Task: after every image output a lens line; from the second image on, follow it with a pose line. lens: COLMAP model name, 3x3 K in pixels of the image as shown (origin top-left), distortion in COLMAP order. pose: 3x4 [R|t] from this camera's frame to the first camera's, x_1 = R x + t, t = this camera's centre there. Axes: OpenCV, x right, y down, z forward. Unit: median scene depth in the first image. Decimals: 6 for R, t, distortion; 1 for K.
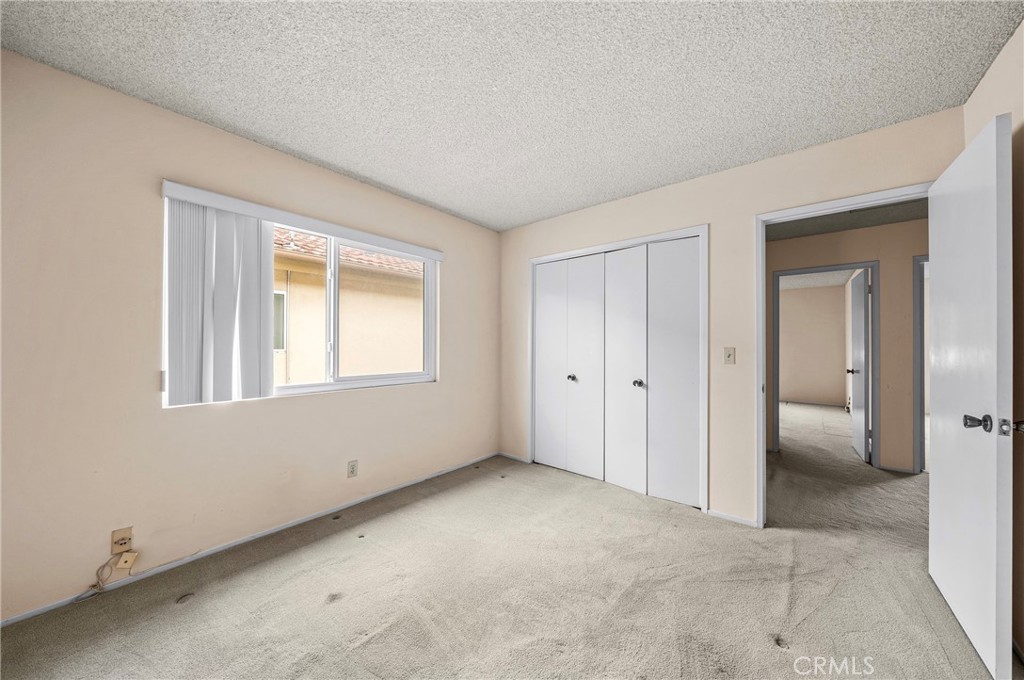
lens RADIAL K [[349.9, 0, 511.5], [0, 349.9, 340.7], [0, 0, 1]] dist [-0.003205, 0.000042]
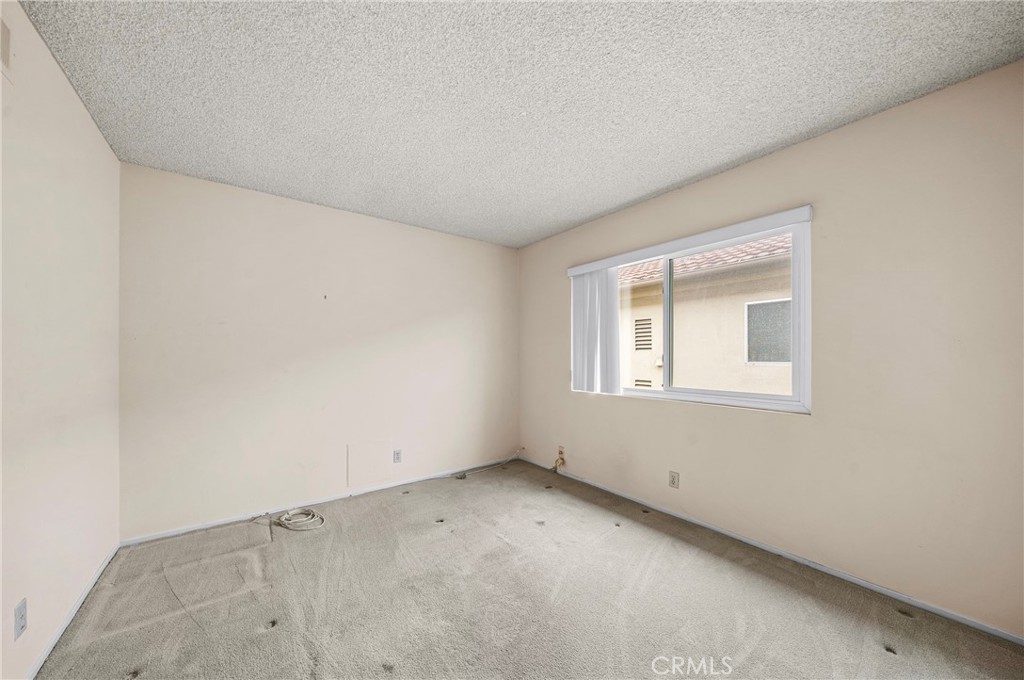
lens RADIAL K [[349.9, 0, 508.2], [0, 349.9, 359.0], [0, 0, 1]] dist [-0.003205, 0.000042]
pose [[-0.213756, 0.000549, -0.976887, 0.757135], [0.005637, 0.999984, -0.000672, 0.020729], [0.976871, -0.005650, -0.213755, 0.903631]]
